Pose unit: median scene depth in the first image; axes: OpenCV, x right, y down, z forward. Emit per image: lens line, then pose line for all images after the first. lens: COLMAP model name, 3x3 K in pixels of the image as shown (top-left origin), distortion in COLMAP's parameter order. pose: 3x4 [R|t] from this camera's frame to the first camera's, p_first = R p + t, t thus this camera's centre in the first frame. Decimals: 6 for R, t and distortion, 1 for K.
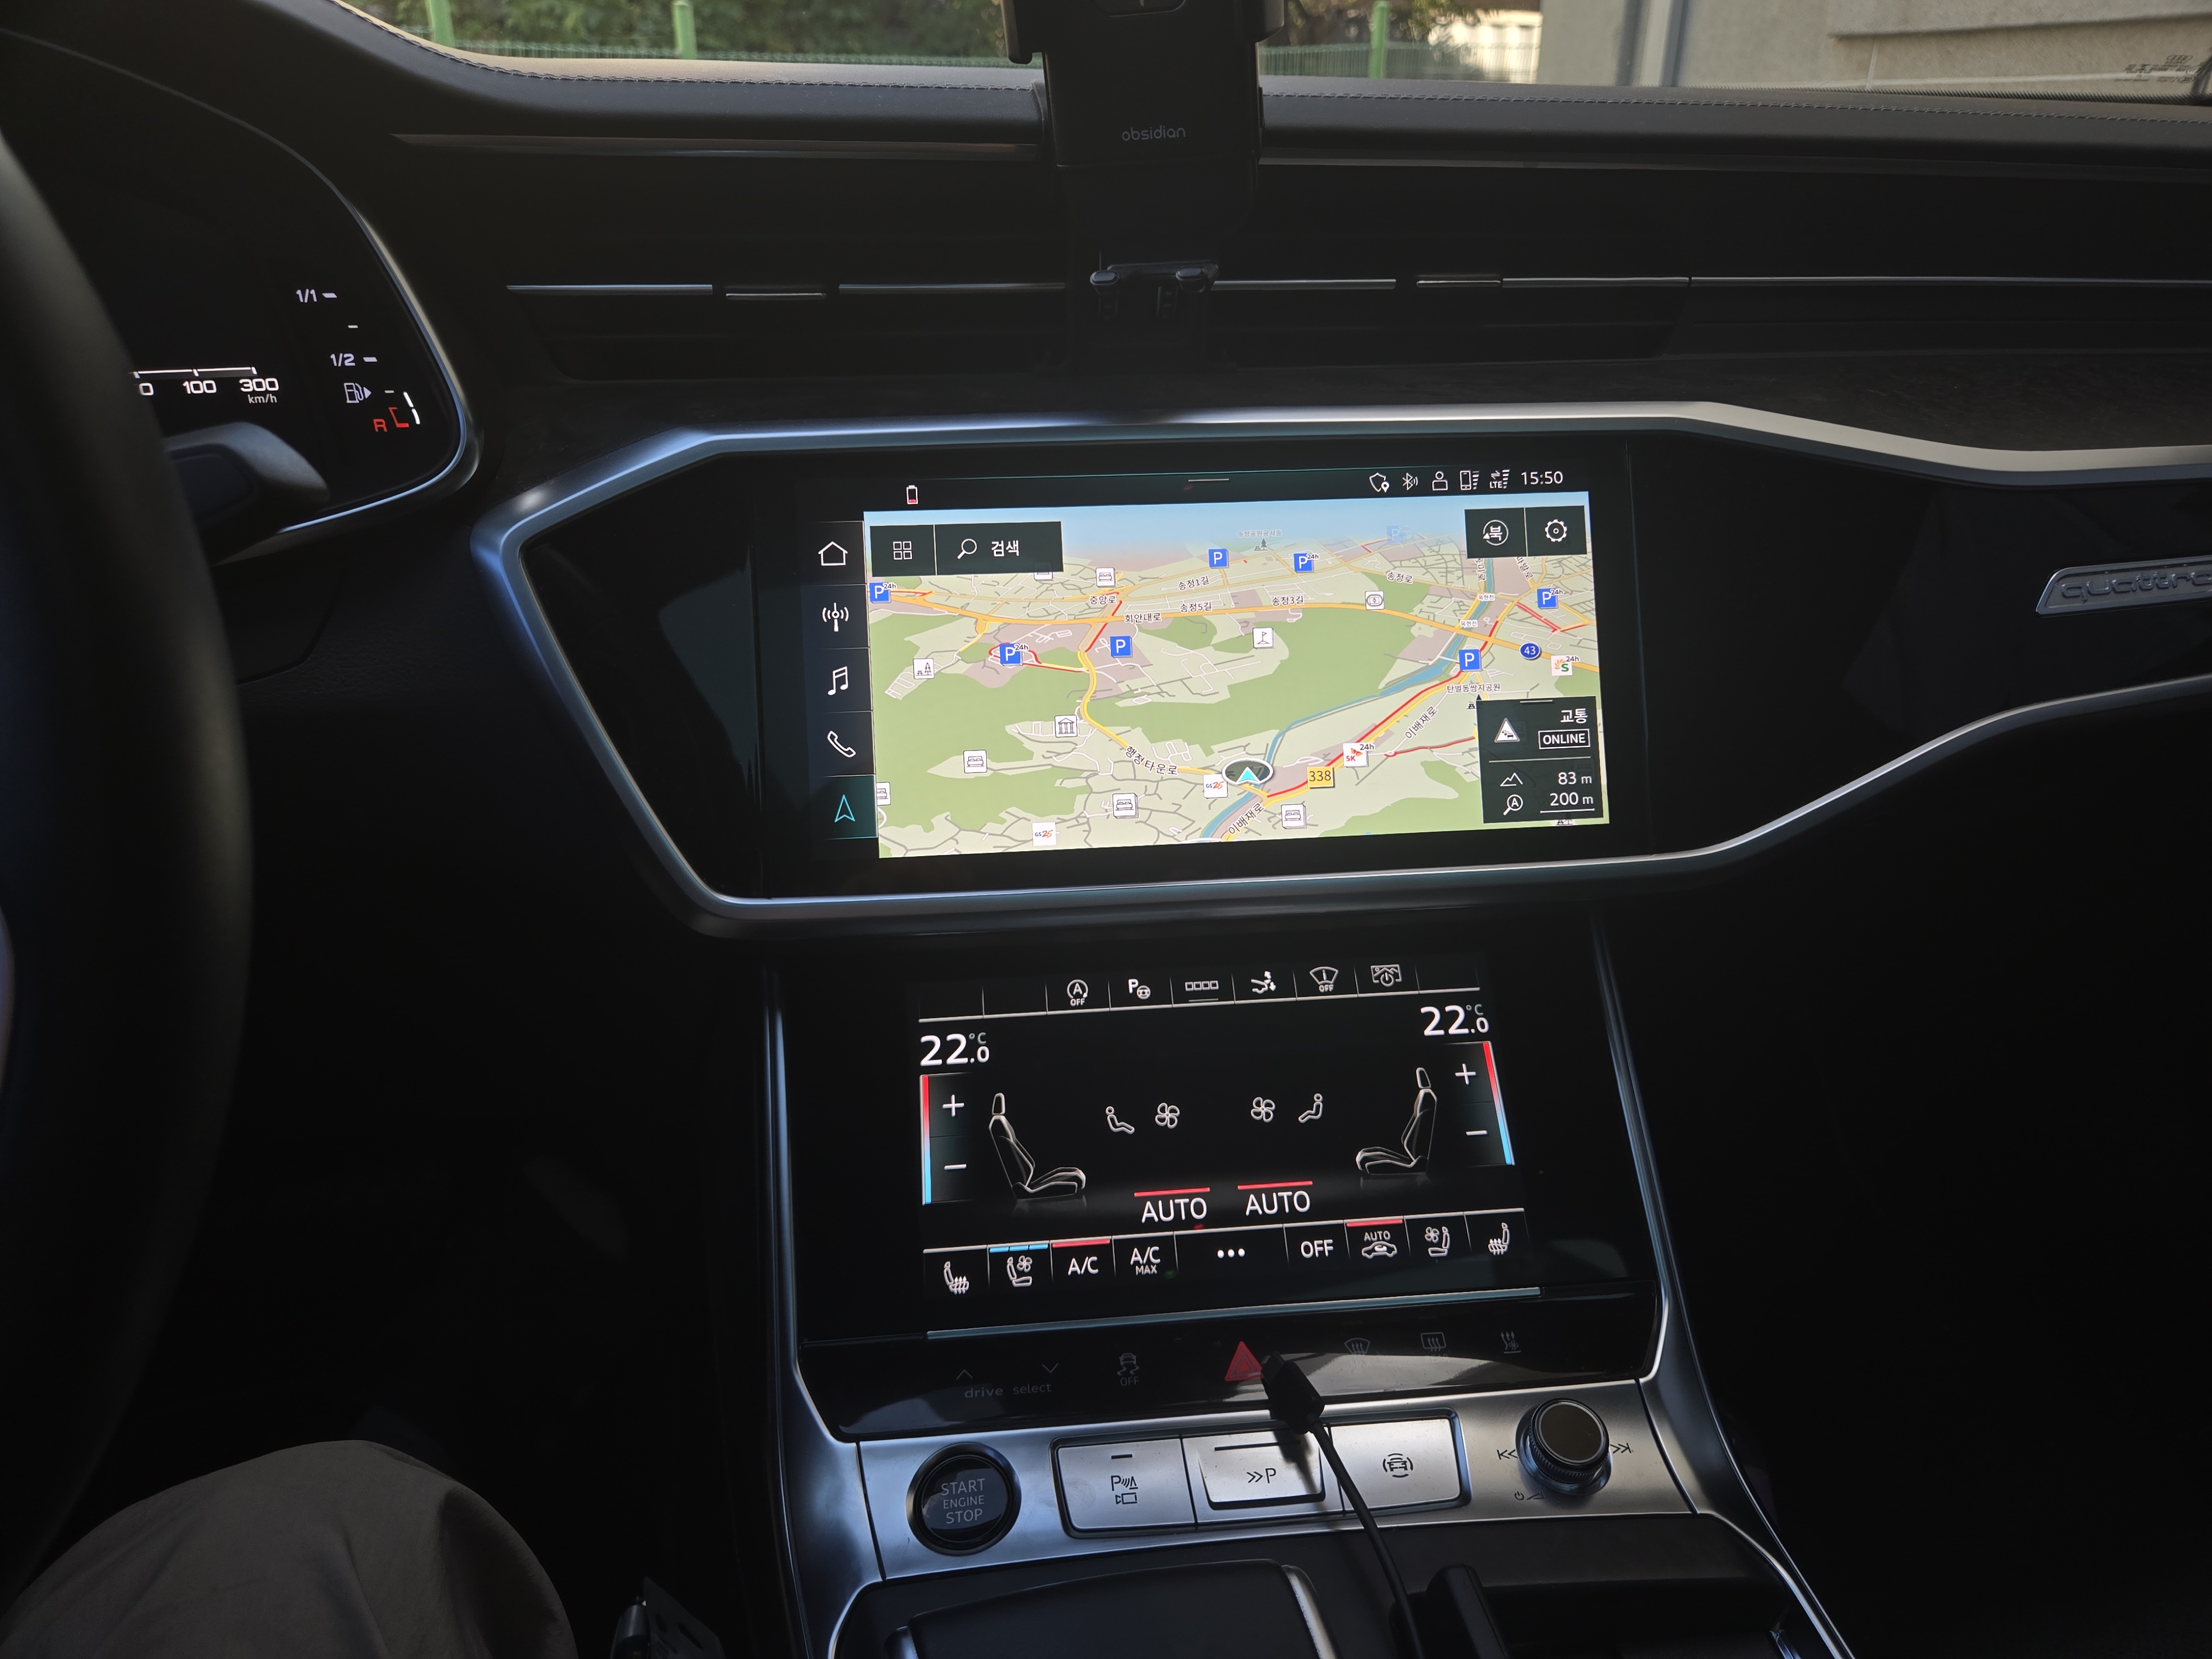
lens RADIAL K [[1491.0, 0, 1106.0], [0, 1491.0, 829.5], [0, 0, 1]] dist [0.078120, 0.001323]
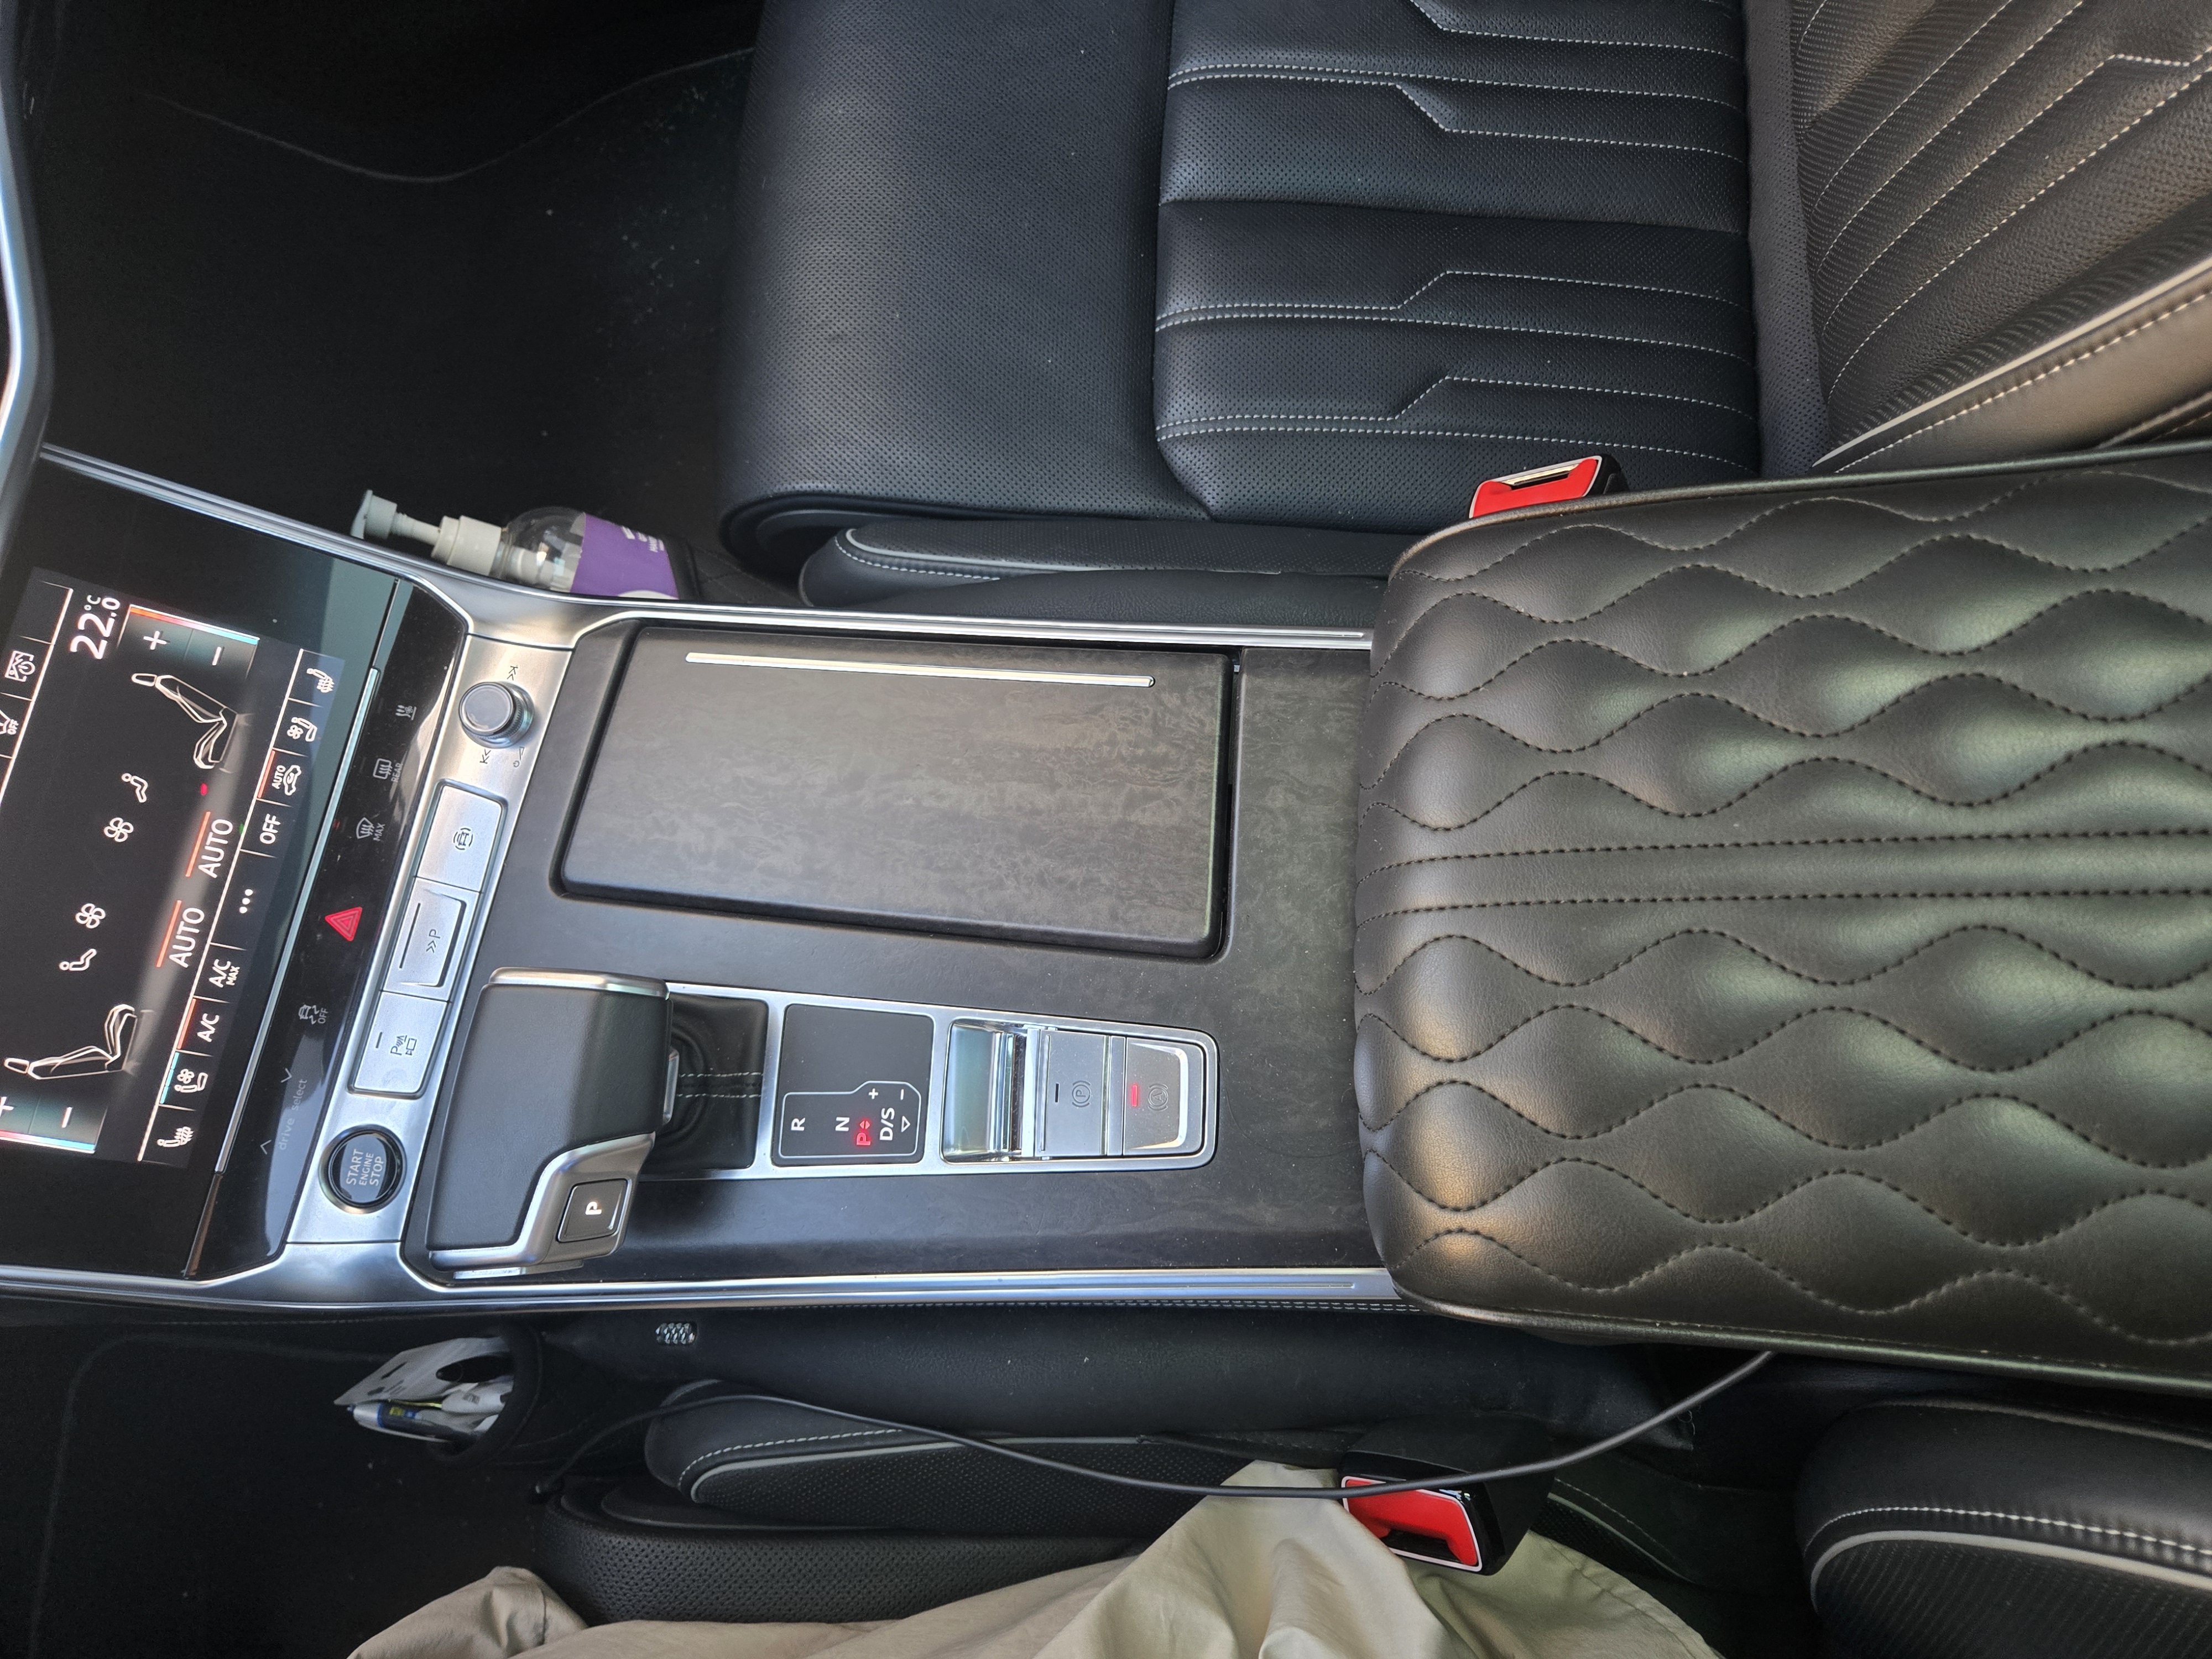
lens RADIAL K [[1571.8, 0, 1106.0], [0, 1571.8, 829.5], [0, 0, 1]] dist [-0.004487, 0.003406]
pose [[0.344762, -0.936214, 0.068137, 0.273897], [0.677885, 0.298527, 0.671828, -0.086375], [-0.649316, -0.185431, 0.737567, -0.272885]]
